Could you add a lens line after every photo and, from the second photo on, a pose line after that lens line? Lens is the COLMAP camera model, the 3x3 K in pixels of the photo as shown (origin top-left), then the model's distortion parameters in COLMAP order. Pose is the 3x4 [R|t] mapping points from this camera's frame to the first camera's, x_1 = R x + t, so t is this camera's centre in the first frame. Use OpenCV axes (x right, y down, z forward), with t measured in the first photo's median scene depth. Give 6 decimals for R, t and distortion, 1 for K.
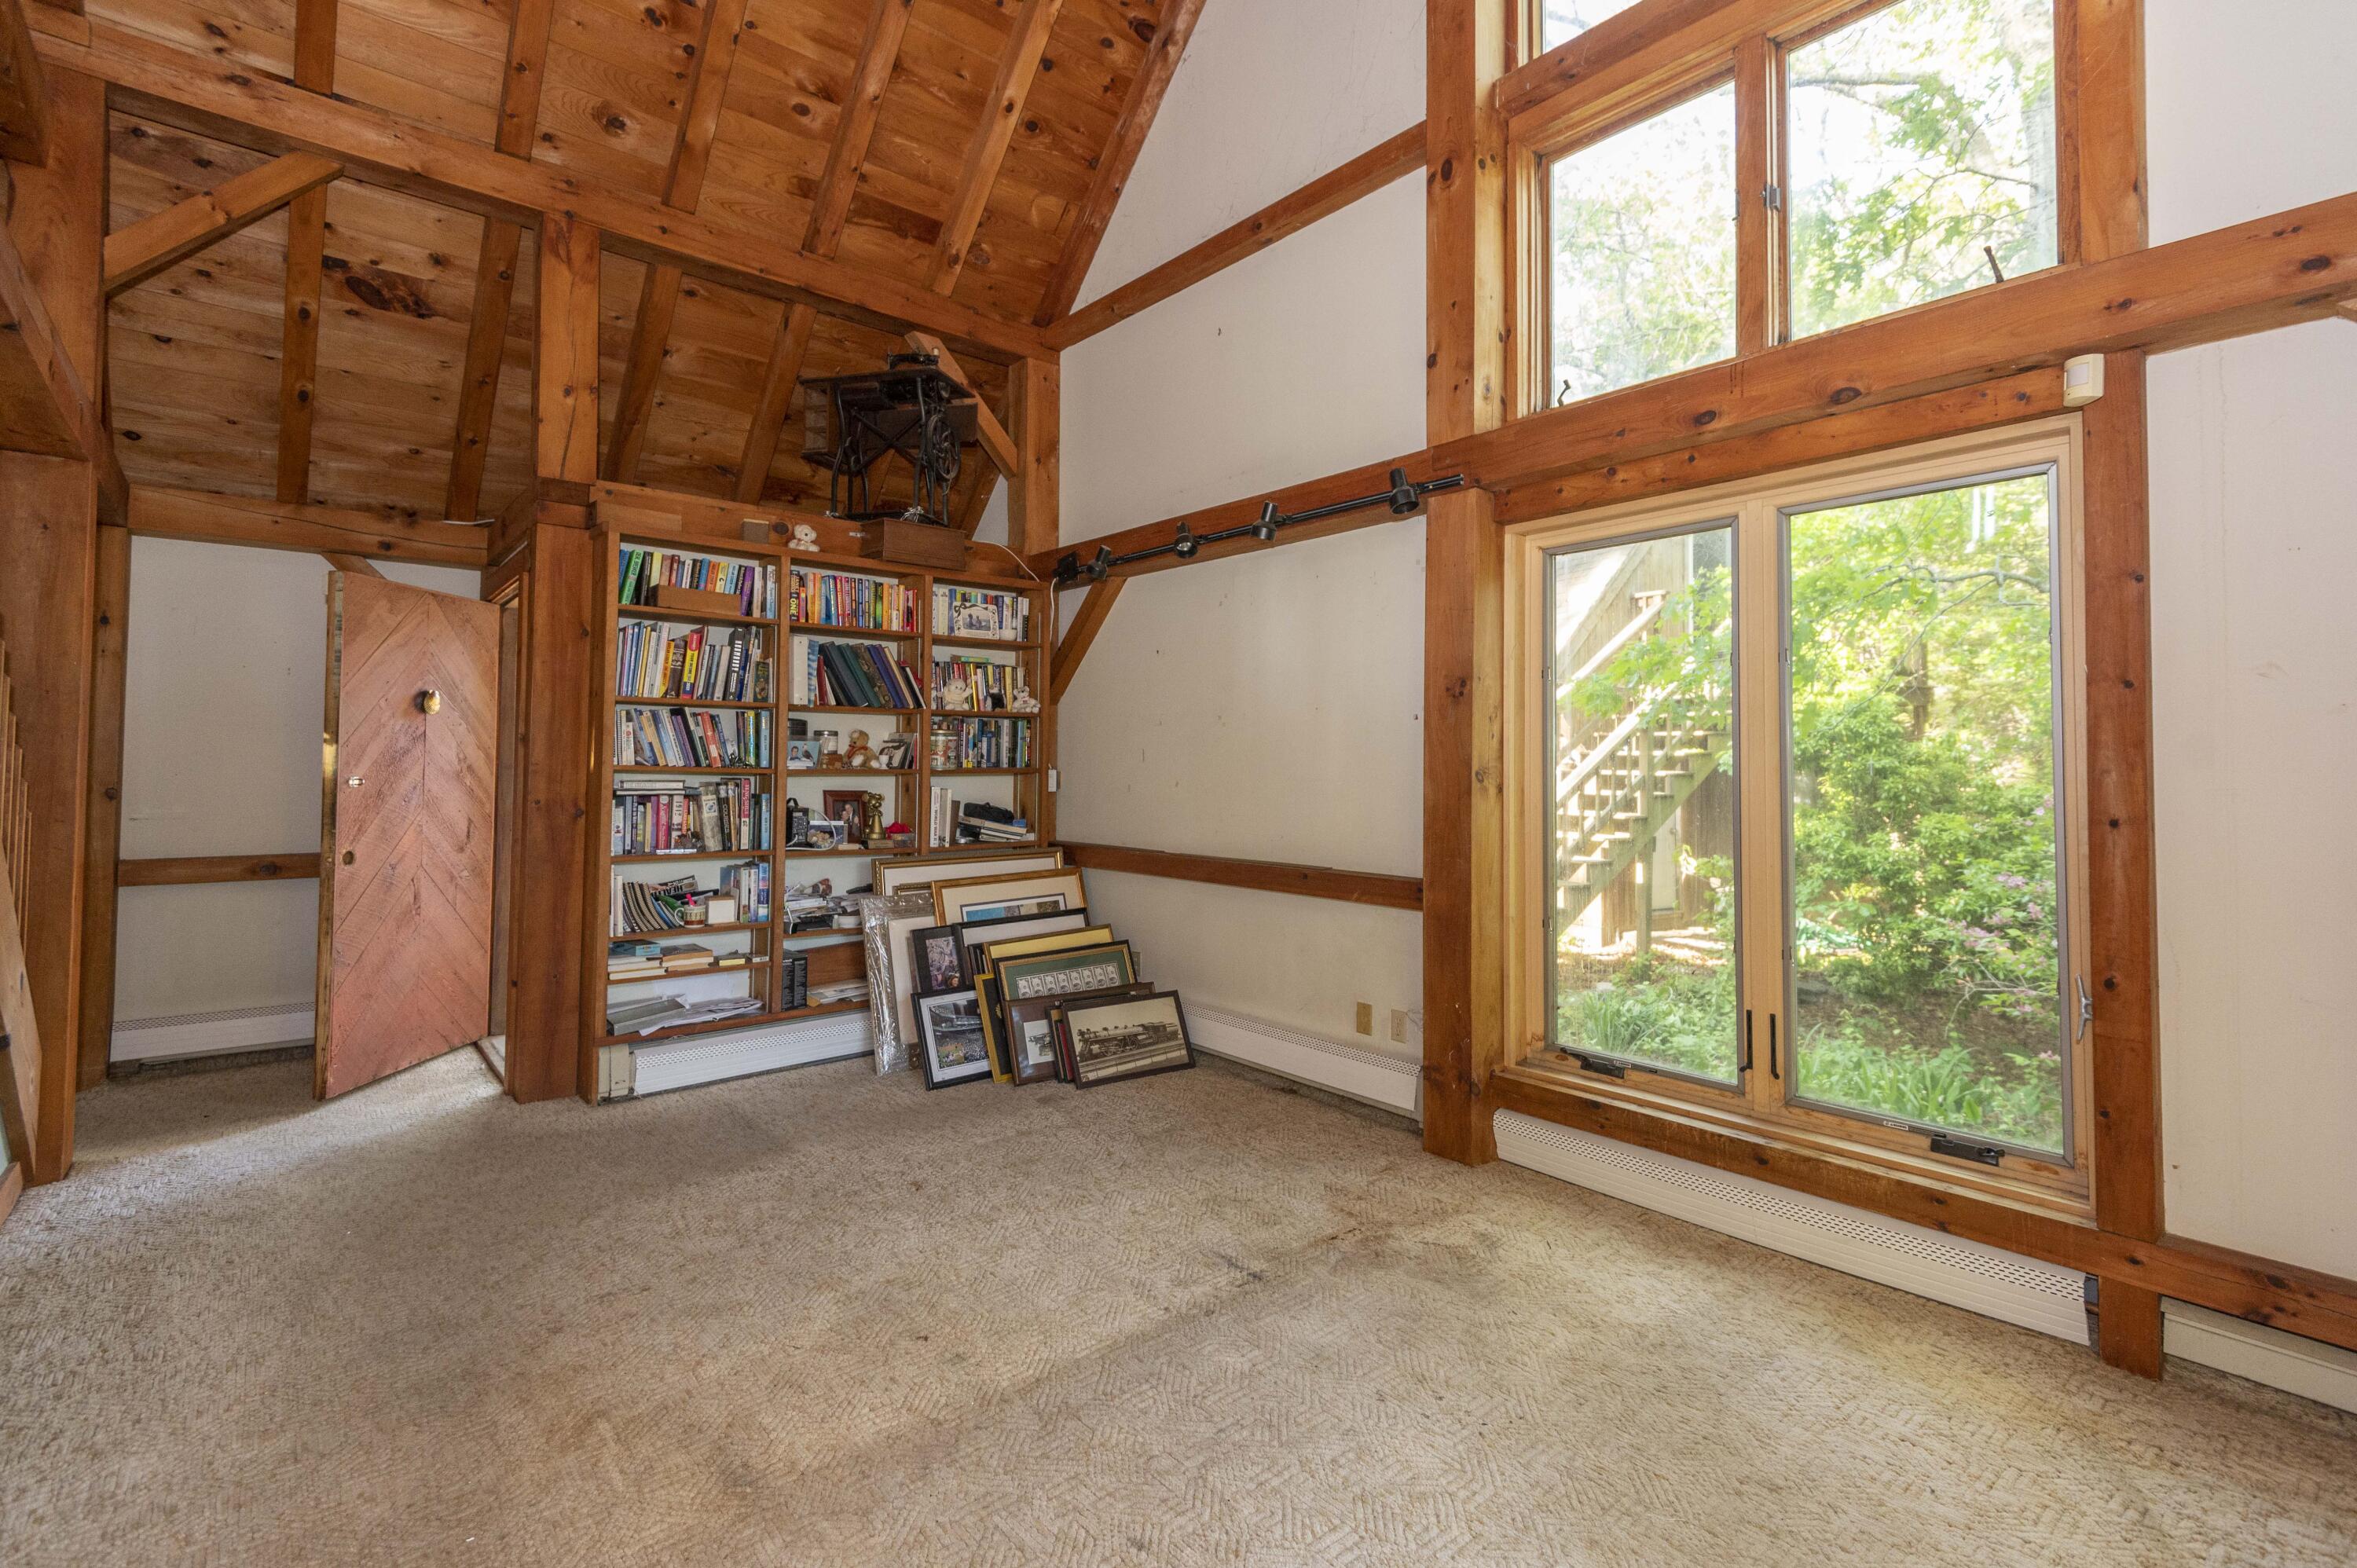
lens RADIAL K [[1072.6, 0, 1176.9], [0, 1072.6, 730.4], [0, 0, 1]] dist [0.025289, -0.008101]
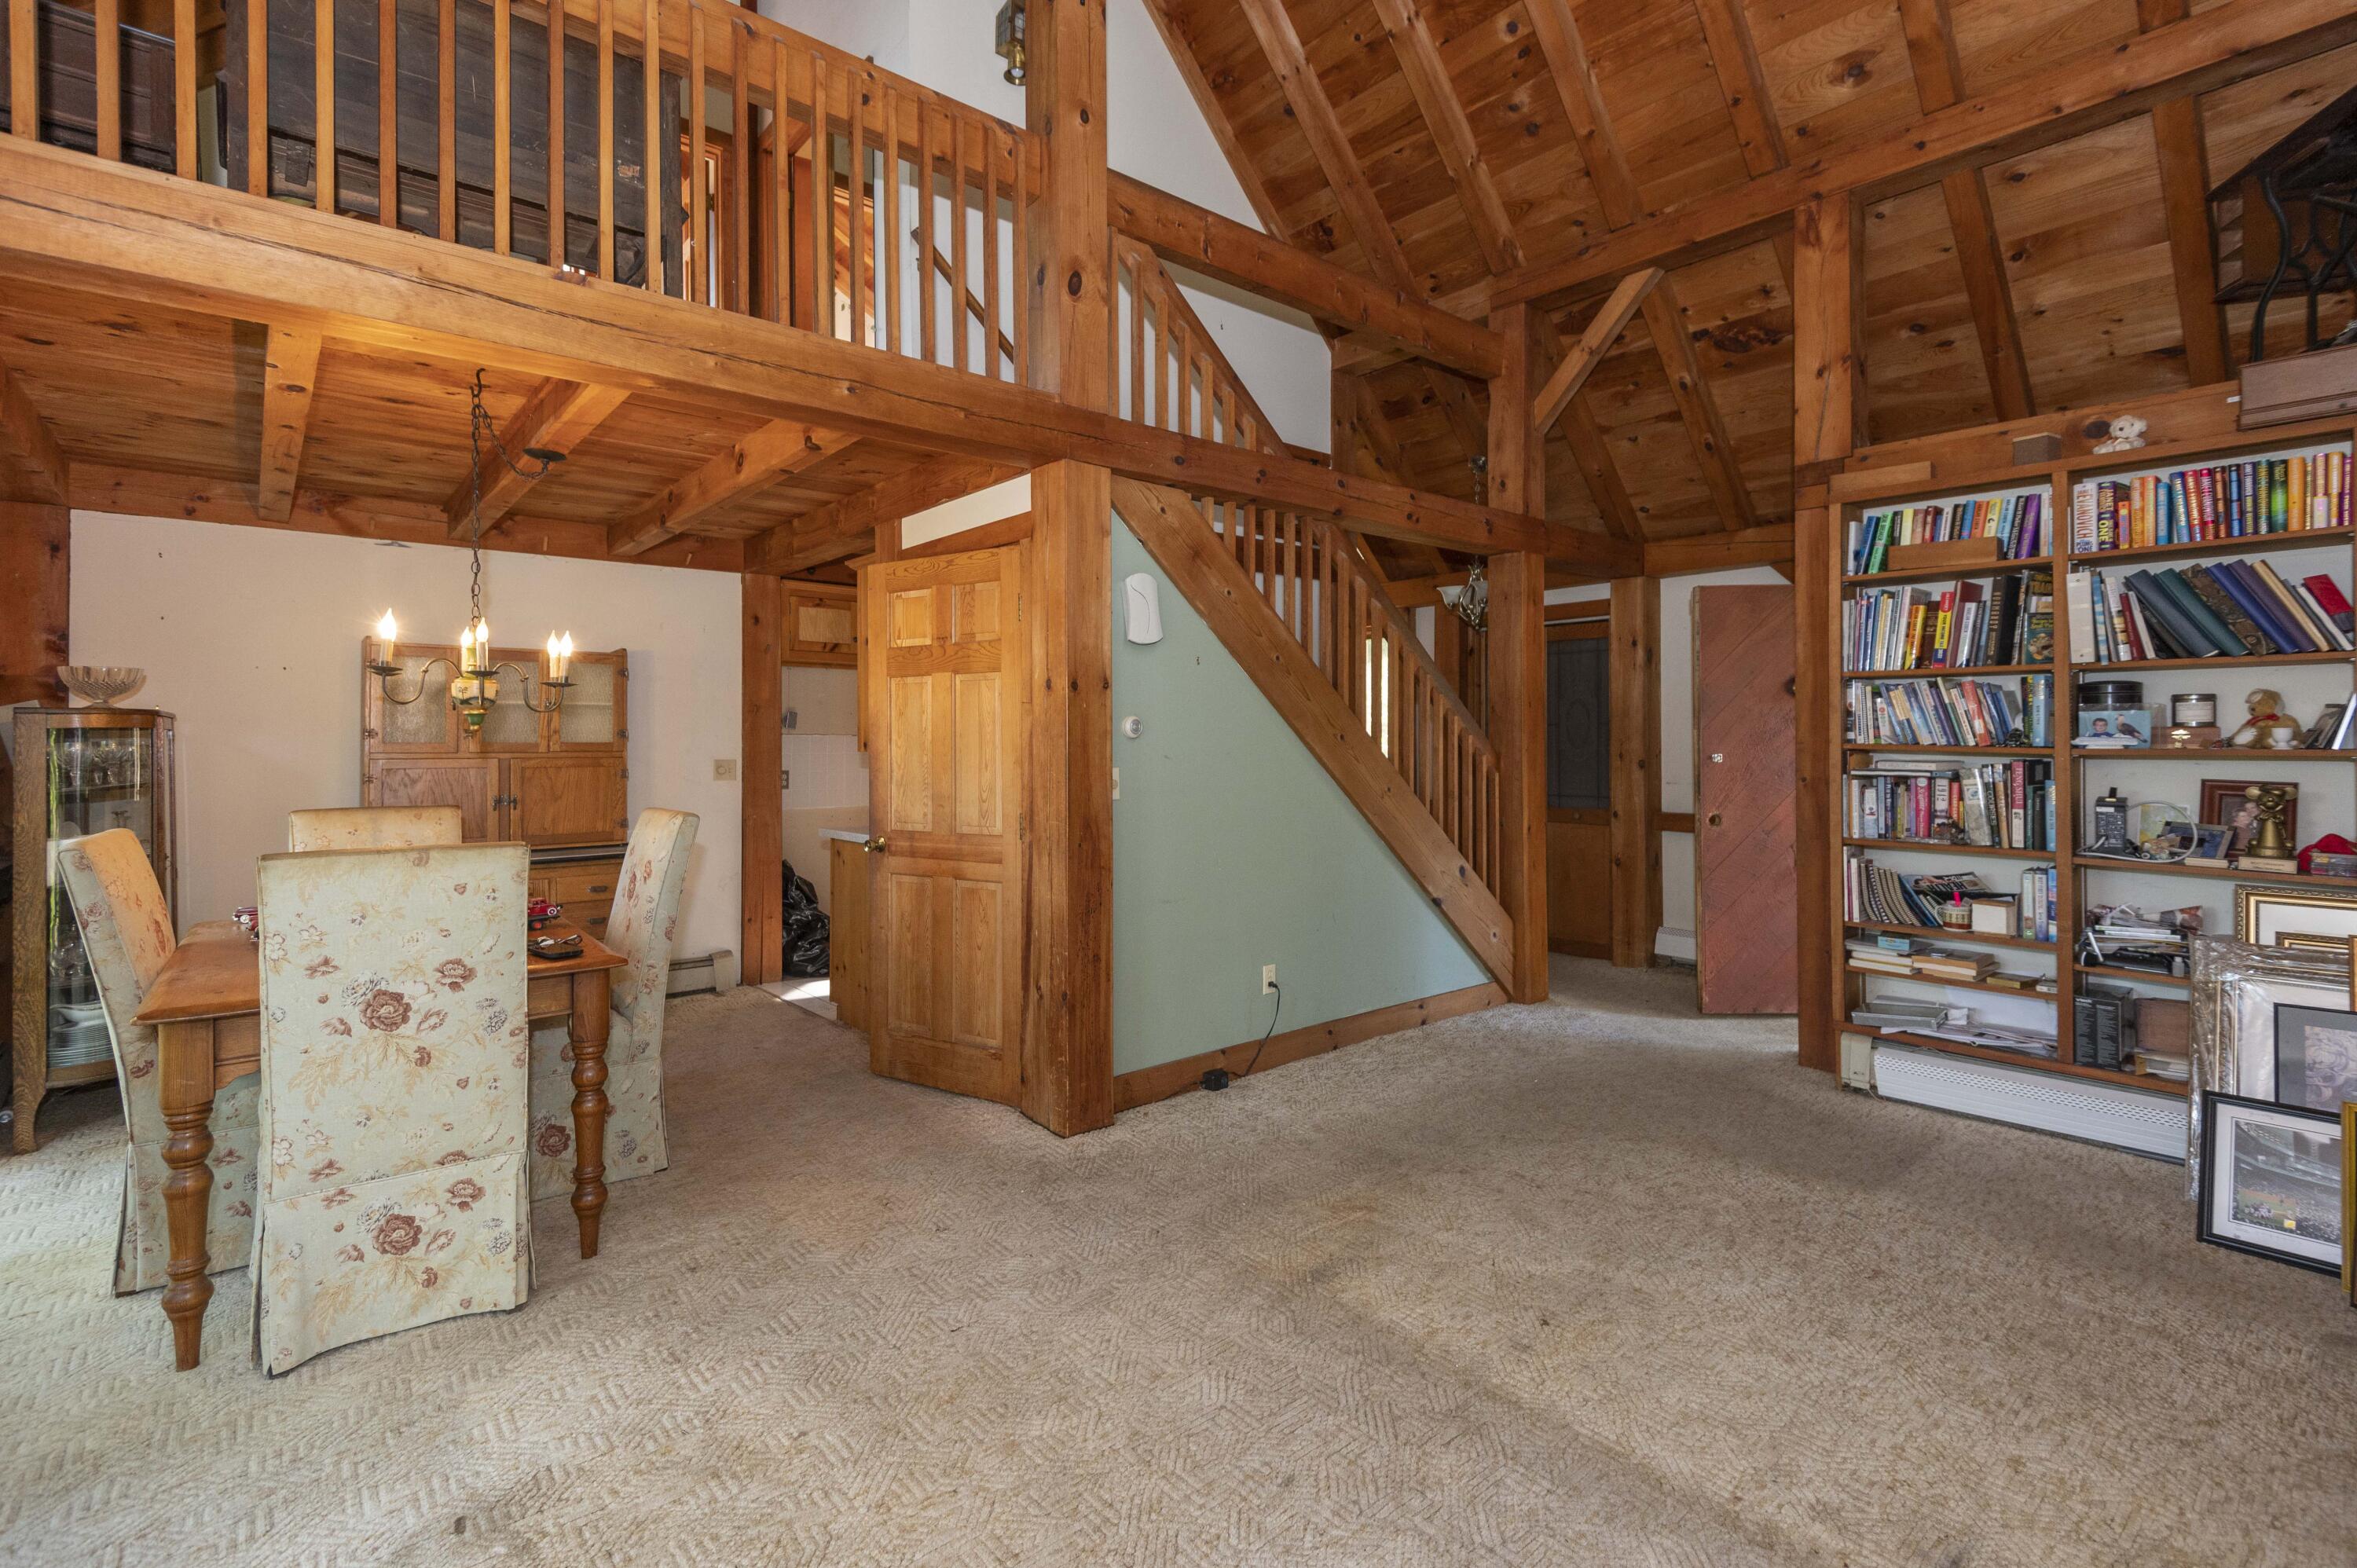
lens RADIAL K [[1072.6, 0, 1176.9], [0, 1072.6, 730.4], [0, 0, 1]] dist [0.025289, -0.008101]
pose [[0.003999, -0.014659, -0.999885, 0.570894], [0.033655, 0.999328, -0.014516, 0.017777], [0.999426, -0.033593, 0.004490, 0.507744]]
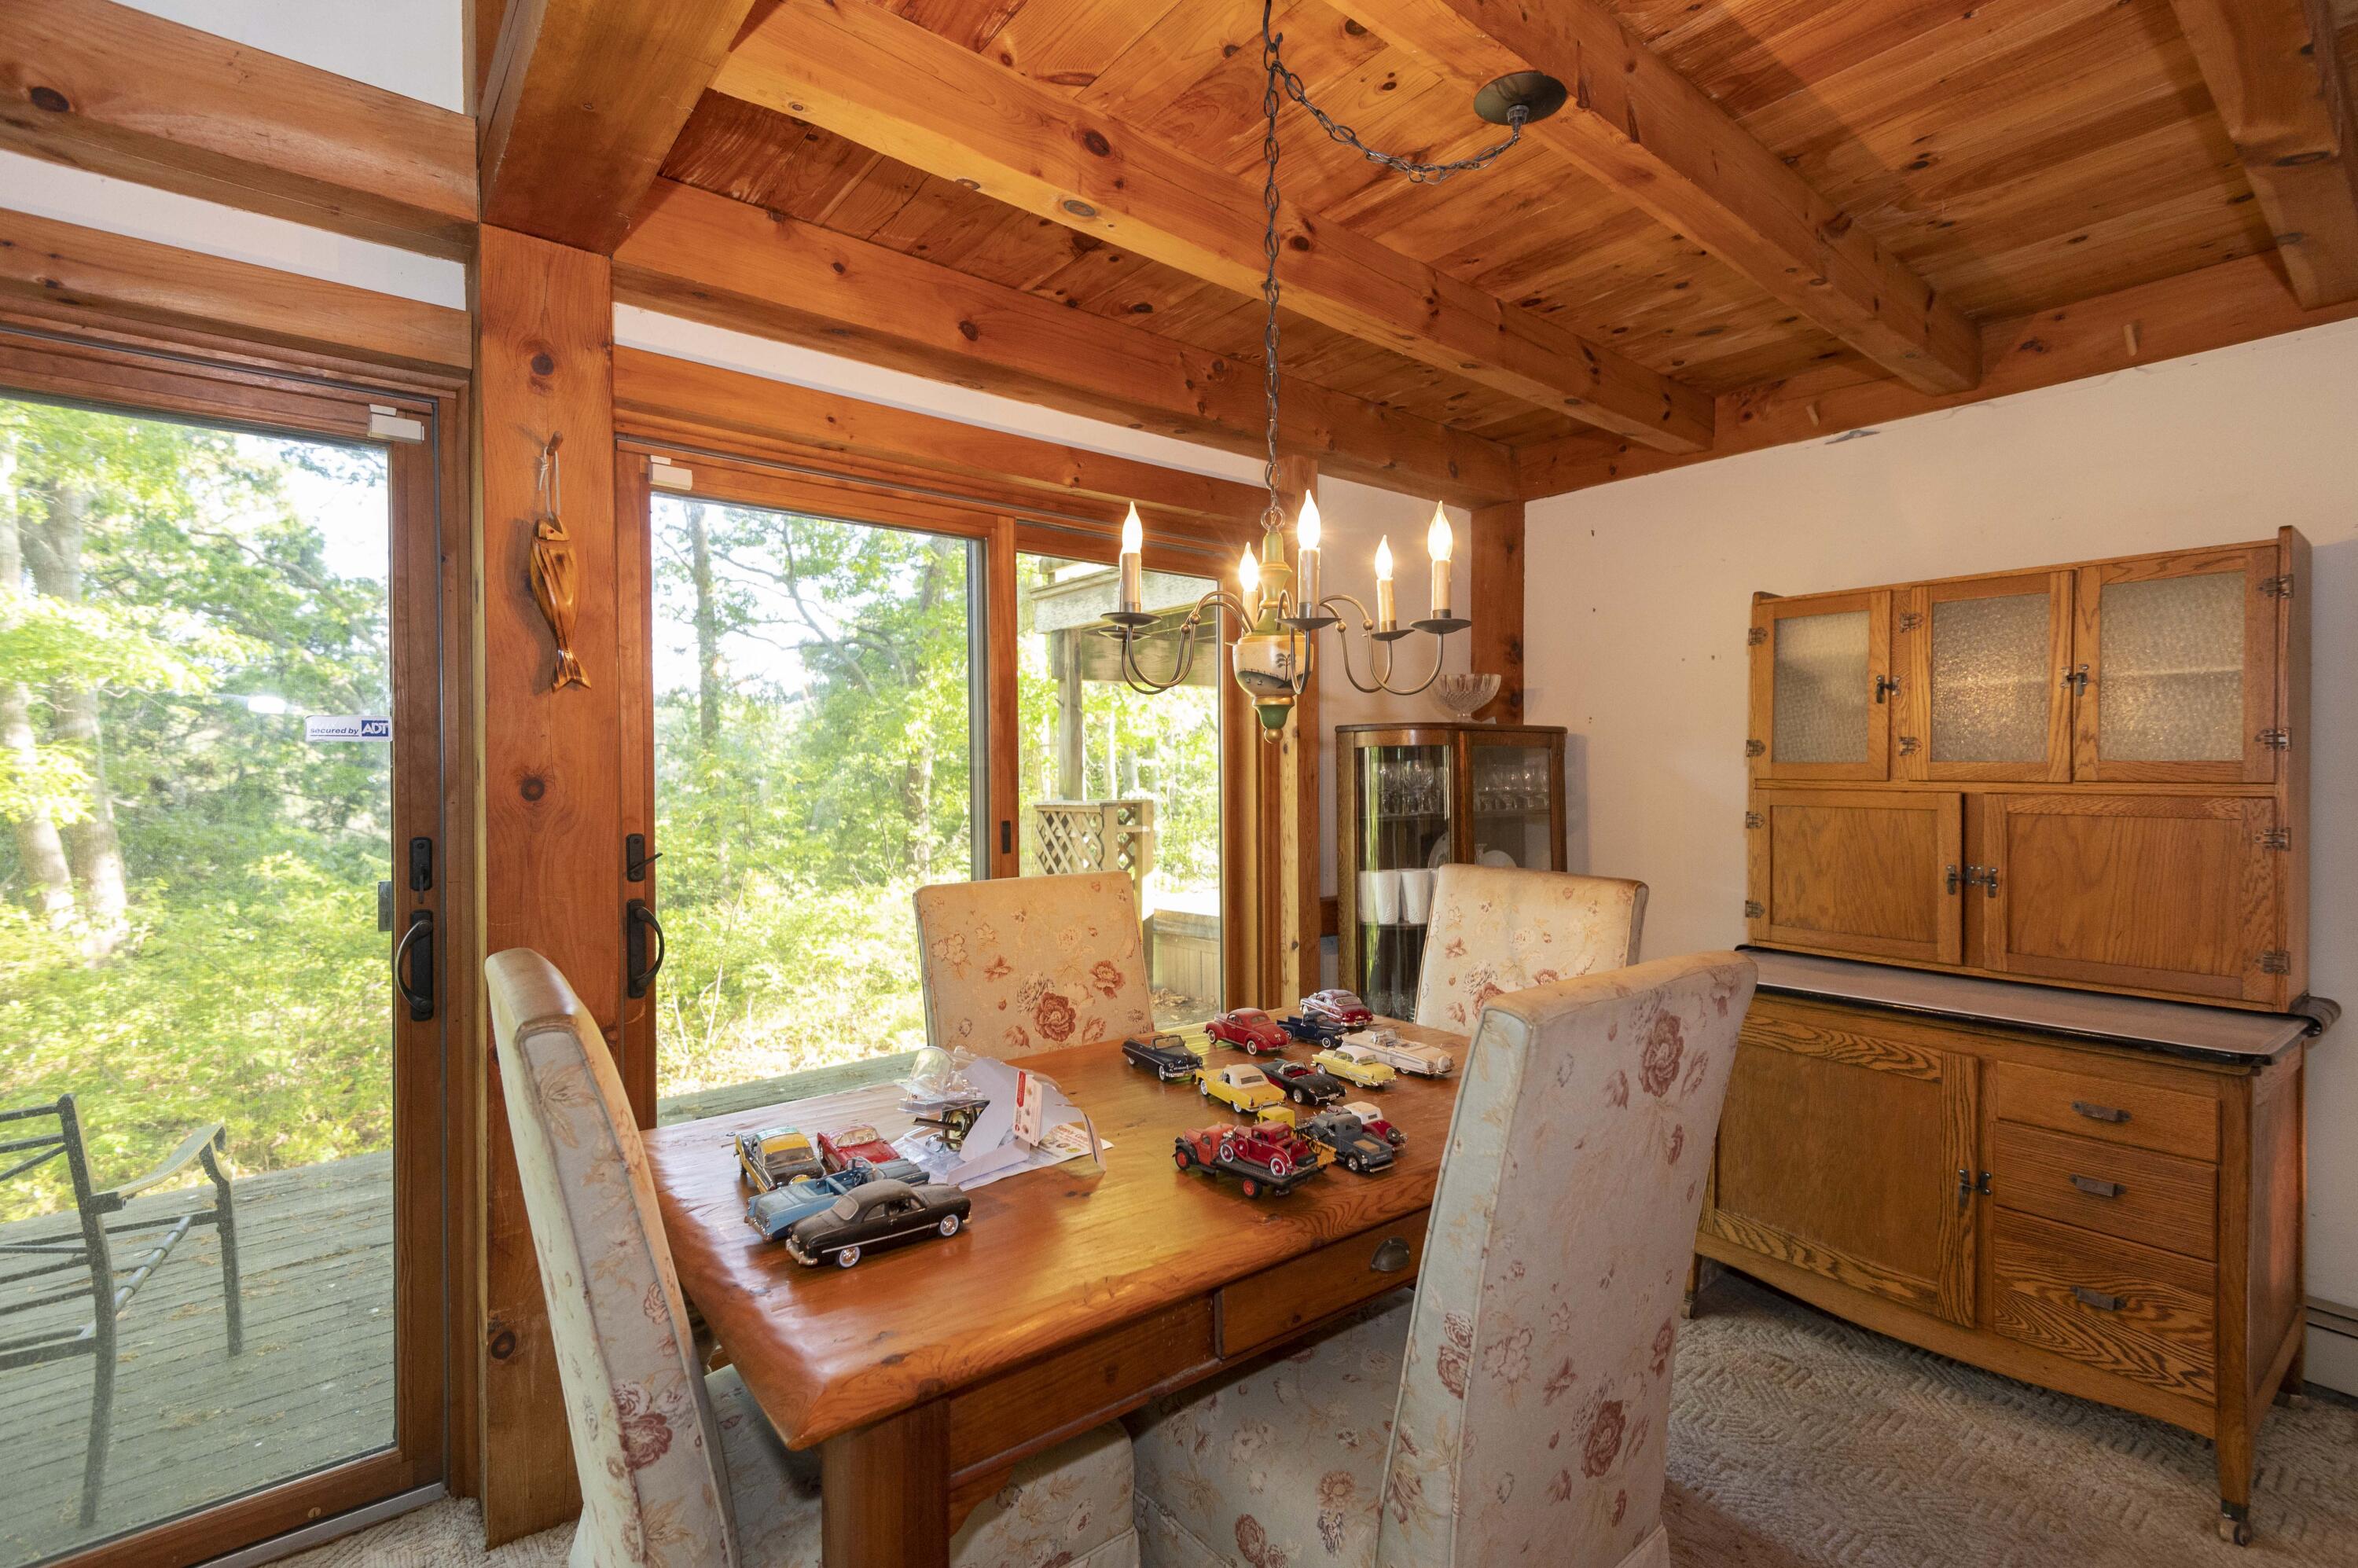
lens RADIAL K [[1070.2, 0, 1184.6], [0, 1070.2, 772.5], [0, 0, 1]] dist [0.025696, -0.013773]
pose [[-0.999838, -0.000127, 0.018024, -0.373521], [-0.000613, 0.999636, -0.026961, 0.010110], [-0.018014, -0.026968, -0.999474, 0.356533]]
